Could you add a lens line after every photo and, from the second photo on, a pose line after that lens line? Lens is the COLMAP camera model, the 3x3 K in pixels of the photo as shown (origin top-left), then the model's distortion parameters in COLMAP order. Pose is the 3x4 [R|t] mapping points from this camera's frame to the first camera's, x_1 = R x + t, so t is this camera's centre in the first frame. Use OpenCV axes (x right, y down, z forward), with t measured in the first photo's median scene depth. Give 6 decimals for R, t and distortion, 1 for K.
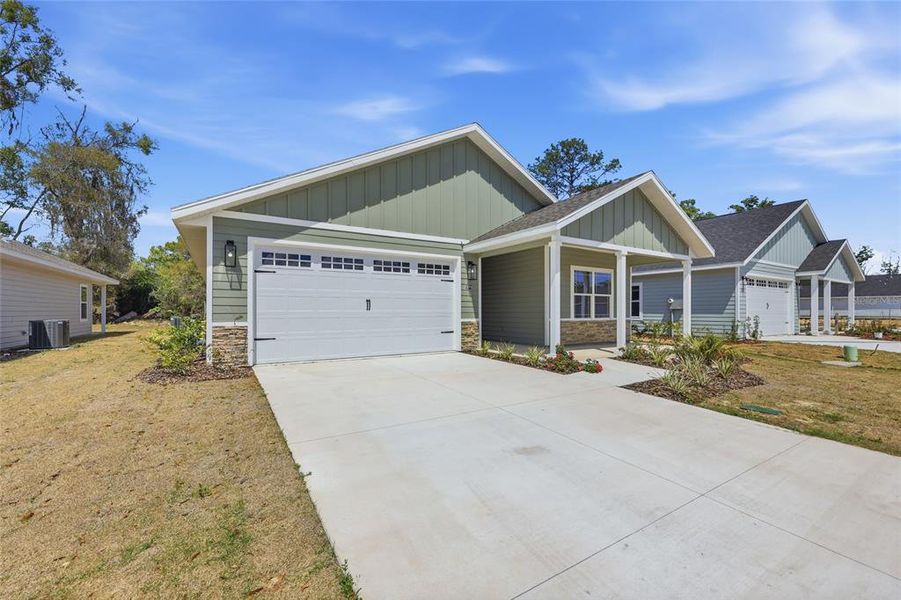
lens RADIAL K [[368.3, 0, 452.6], [0, 368.3, 302.8], [0, 0, 1]] dist [0.021871, 0.000054]
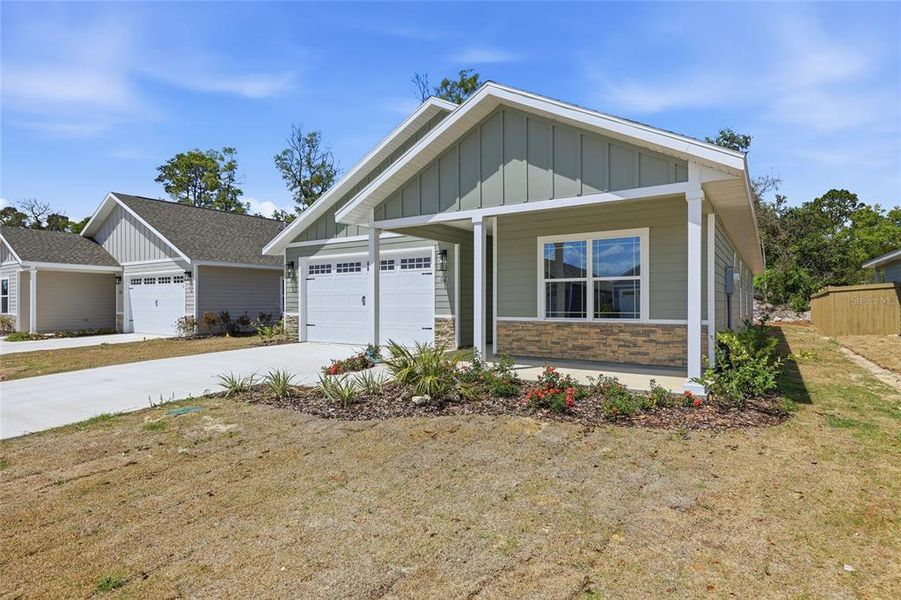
lens RADIAL K [[481.5, 0, 454.5], [0, 481.5, 297.4], [0, 0, 1]] dist [0.000232, -0.000141]
pose [[0.420417, -0.018064, -0.907151, 1.128888], [0.013937, 0.999812, -0.013450, 0.017491], [0.907224, -0.006989, 0.420590, 0.549968]]
